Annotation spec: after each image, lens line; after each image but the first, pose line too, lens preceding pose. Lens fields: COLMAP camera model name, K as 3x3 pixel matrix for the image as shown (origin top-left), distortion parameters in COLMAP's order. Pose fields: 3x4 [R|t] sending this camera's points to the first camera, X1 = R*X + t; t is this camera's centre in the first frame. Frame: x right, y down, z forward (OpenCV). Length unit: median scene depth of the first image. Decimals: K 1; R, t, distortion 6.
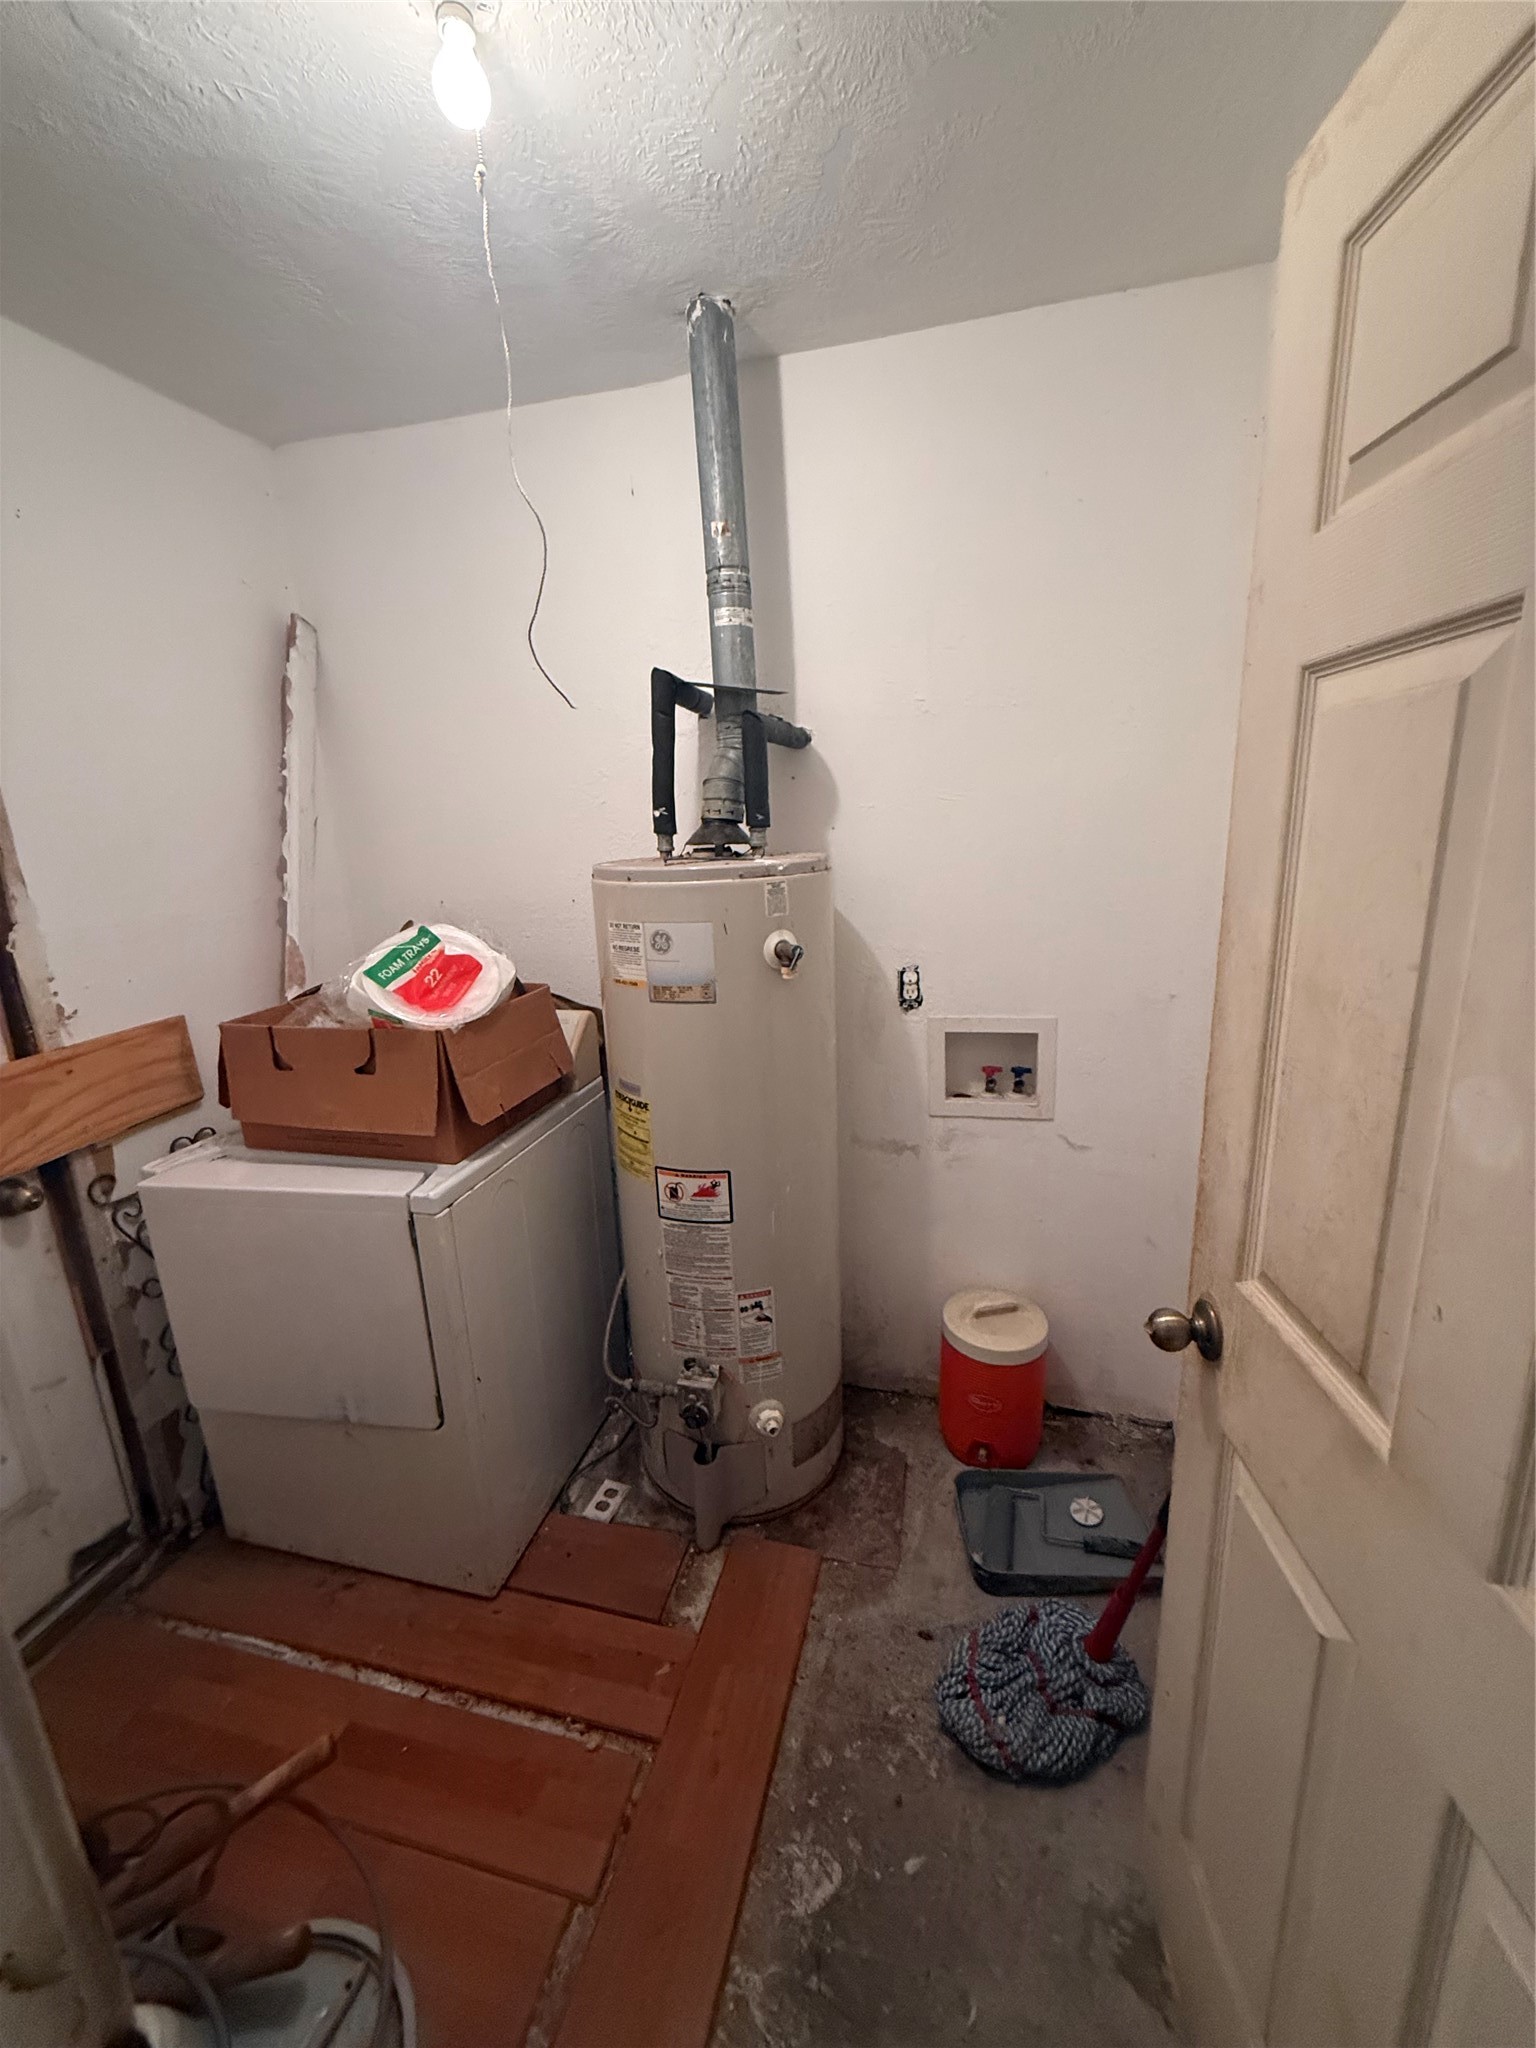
lens RADIAL K [[822.4, 0, 775.6], [0, 822.4, 1026.7], [0, 0, 1]] dist [0.003582, 0.000143]
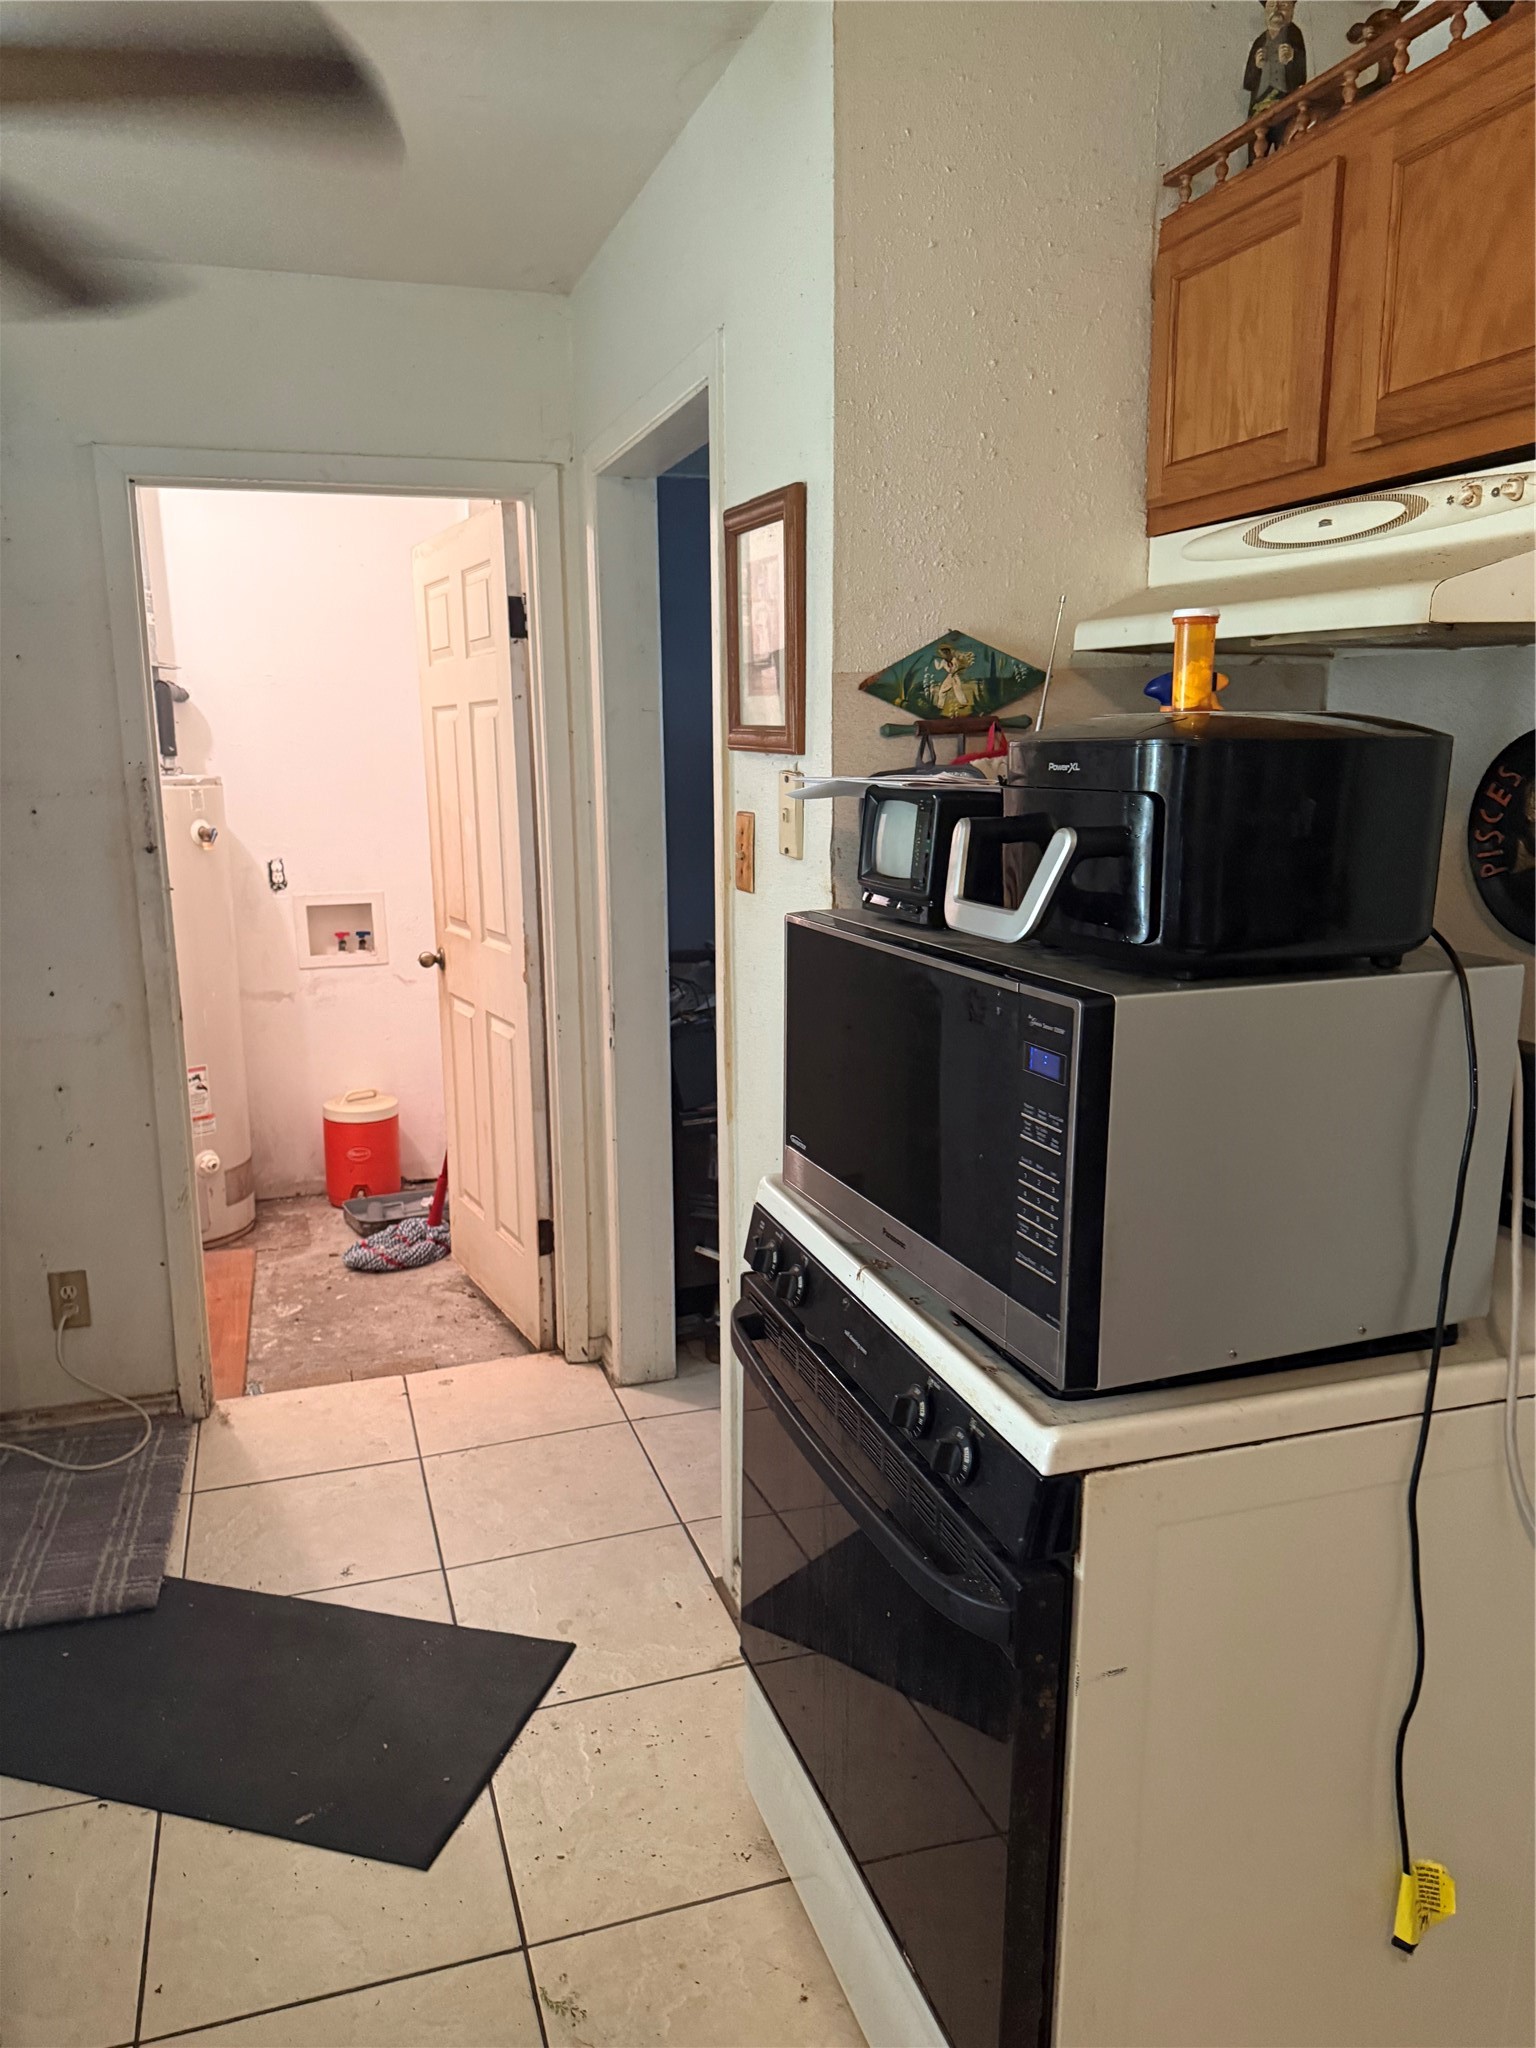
lens RADIAL K [[1444.7, 0, 772.6], [0, 1444.7, 1024.3], [0, 0, 1]] dist [0.008386, 0.000590]
pose [[0.844129, -0.066831, 0.531958, -0.445213], [0.106667, 0.993300, -0.044472, 0.401085], [-0.525422, 0.094283, 0.845602, -1.475162]]
